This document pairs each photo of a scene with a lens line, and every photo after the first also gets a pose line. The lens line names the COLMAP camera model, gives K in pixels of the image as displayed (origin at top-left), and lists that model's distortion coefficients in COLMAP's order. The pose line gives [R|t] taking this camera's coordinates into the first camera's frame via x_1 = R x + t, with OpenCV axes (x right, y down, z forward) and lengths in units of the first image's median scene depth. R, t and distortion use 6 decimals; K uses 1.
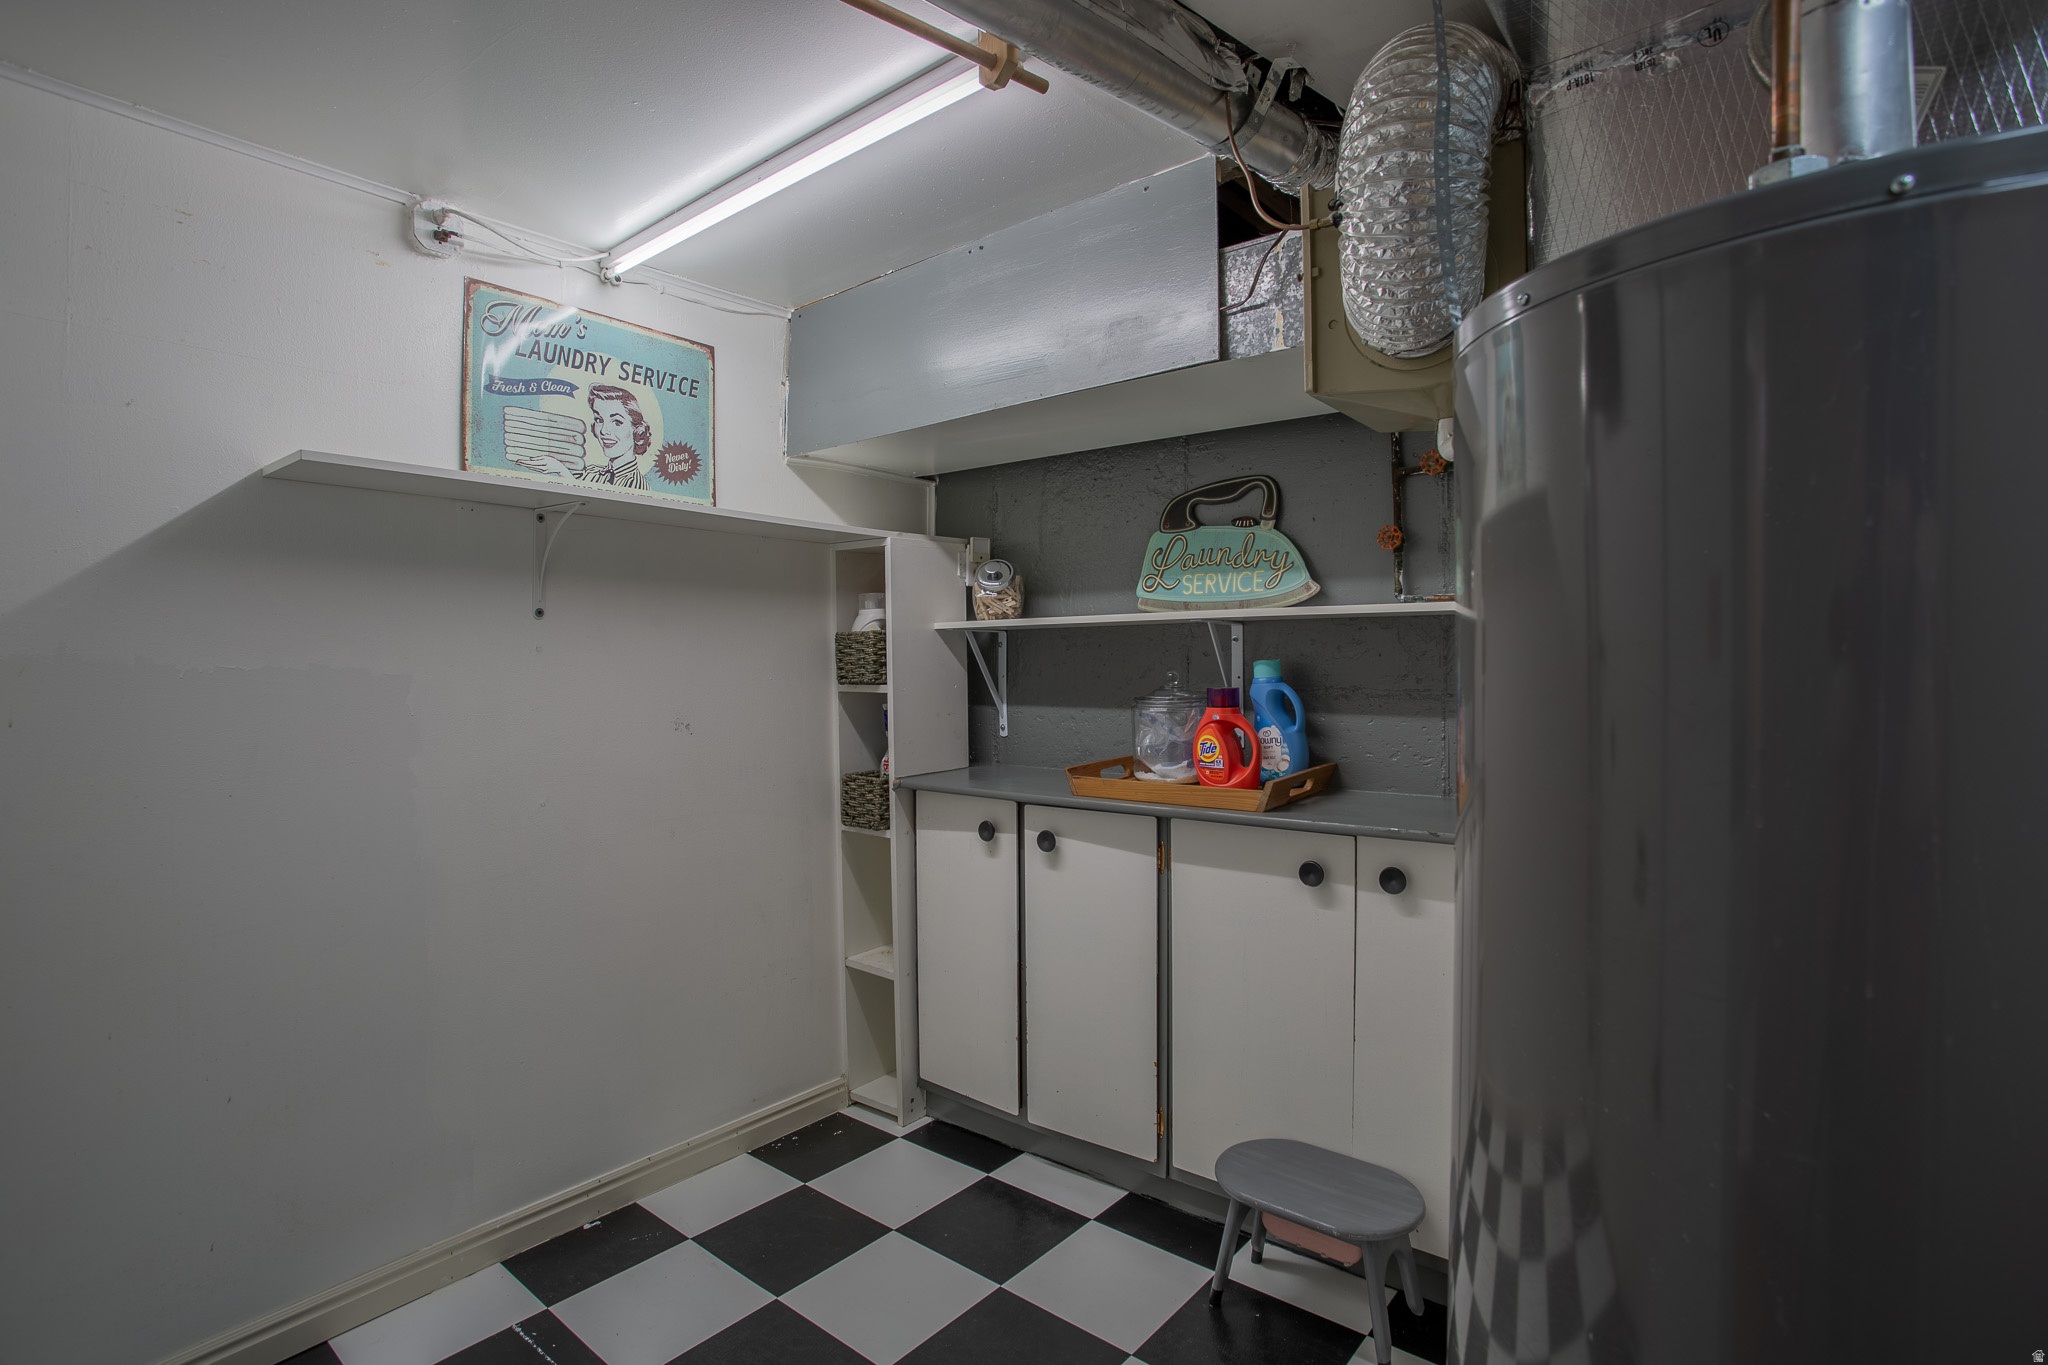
lens RADIAL K [[1012.4, 0, 1020.7], [0, 1012.4, 687.2], [0, 0, 1]] dist [-0.058658, 0.022084]
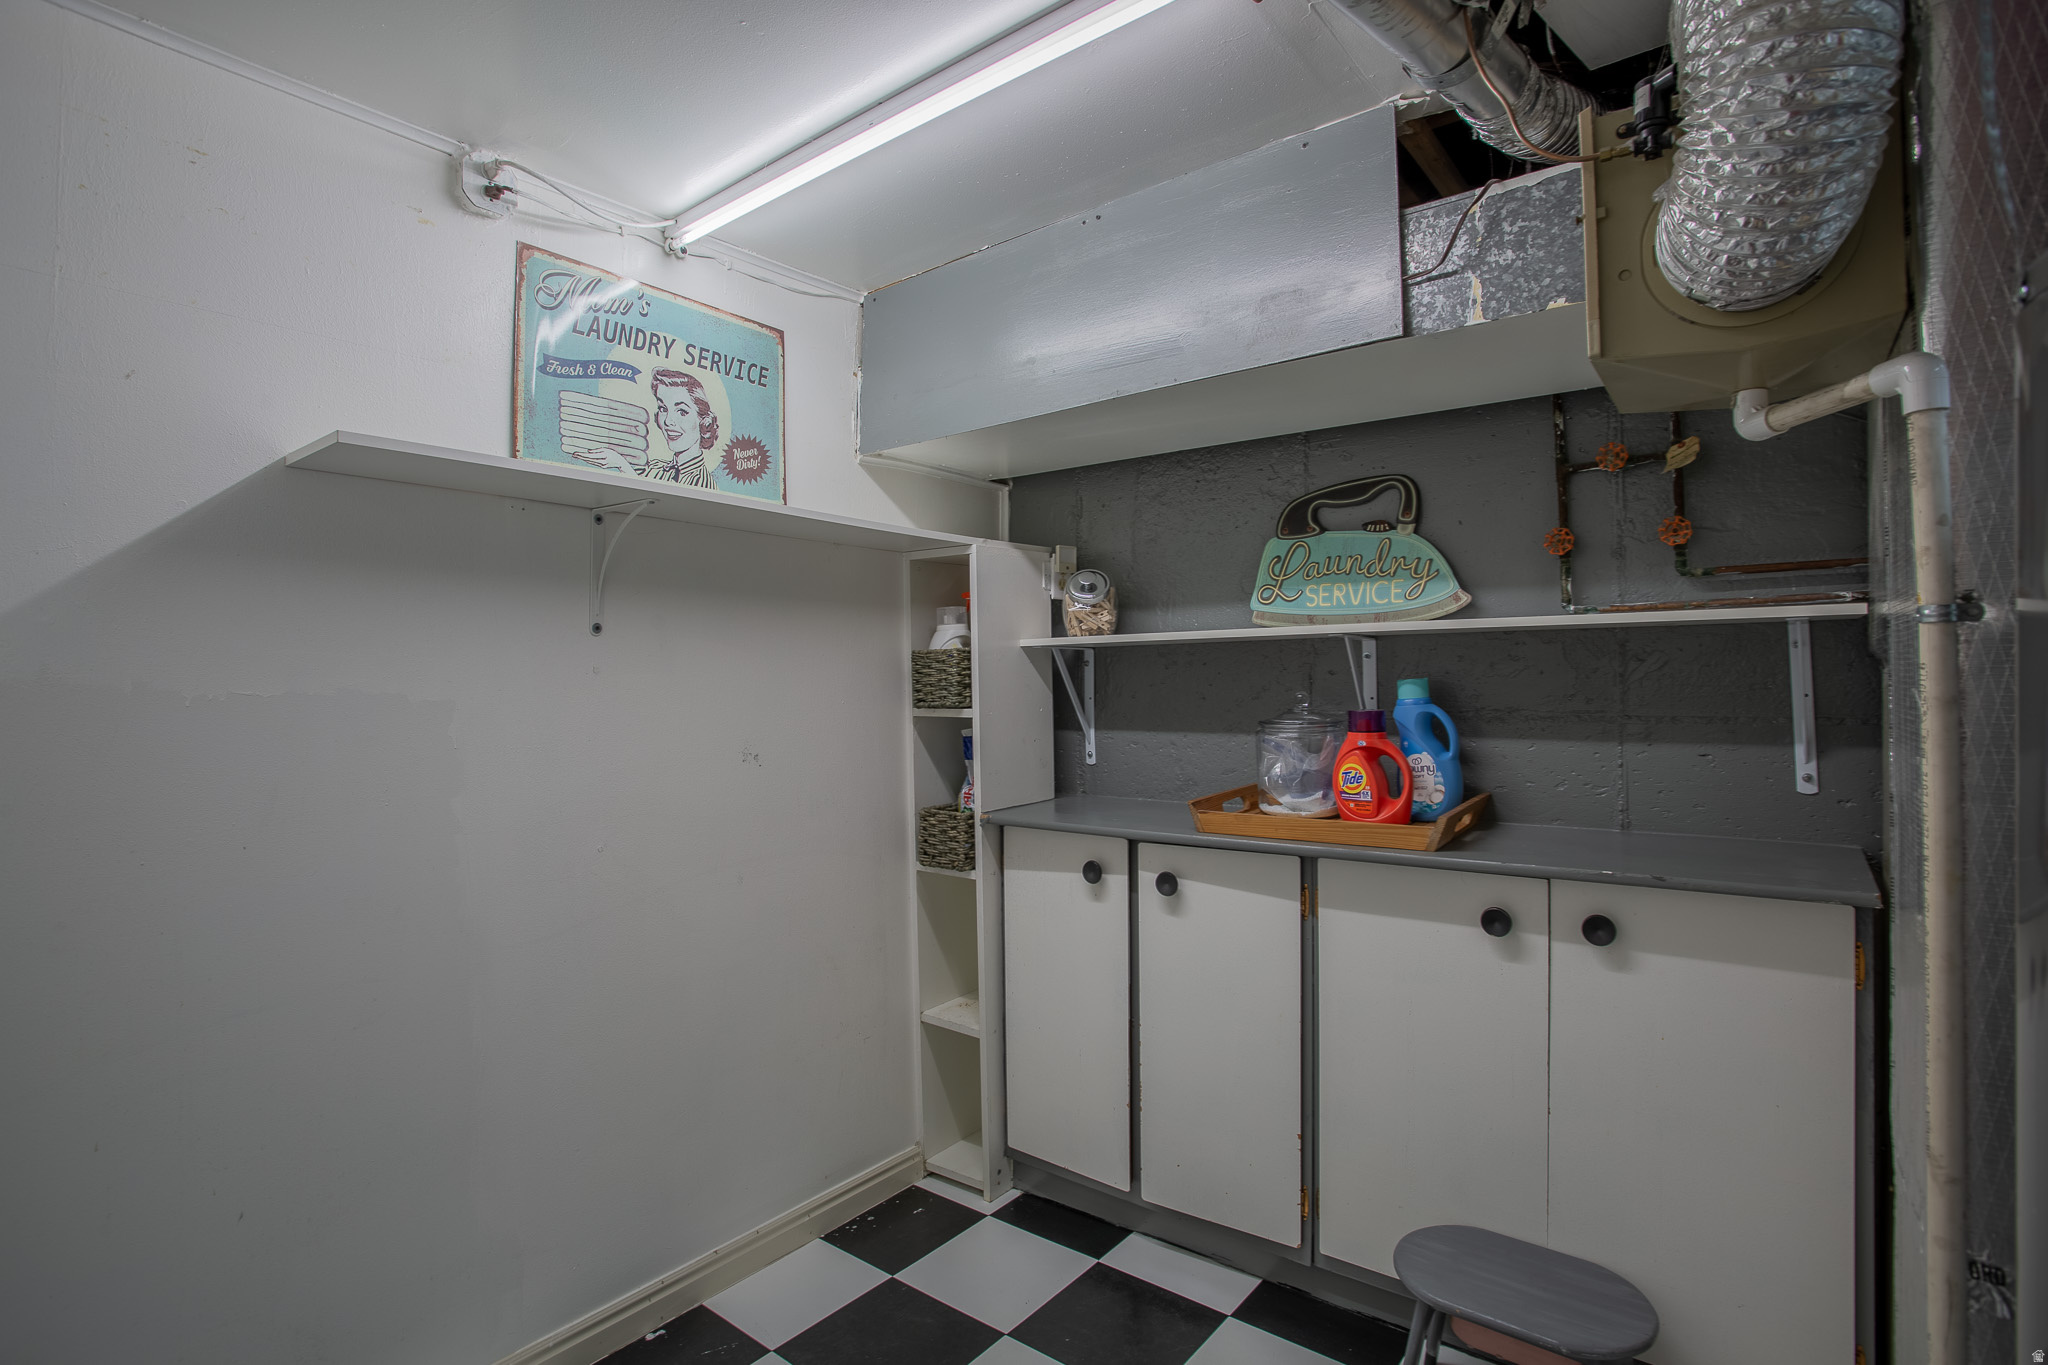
lens RADIAL K [[1012.4, 0, 1015.8], [0, 1012.4, 689.2], [0, 0, 1]] dist [-0.058658, 0.022084]
pose [[0.999845, -0.004281, 0.017070, -0.127823], [0.004596, 0.999819, -0.018477, -0.003073], [-0.016988, 0.018553, 0.999684, 0.118566]]
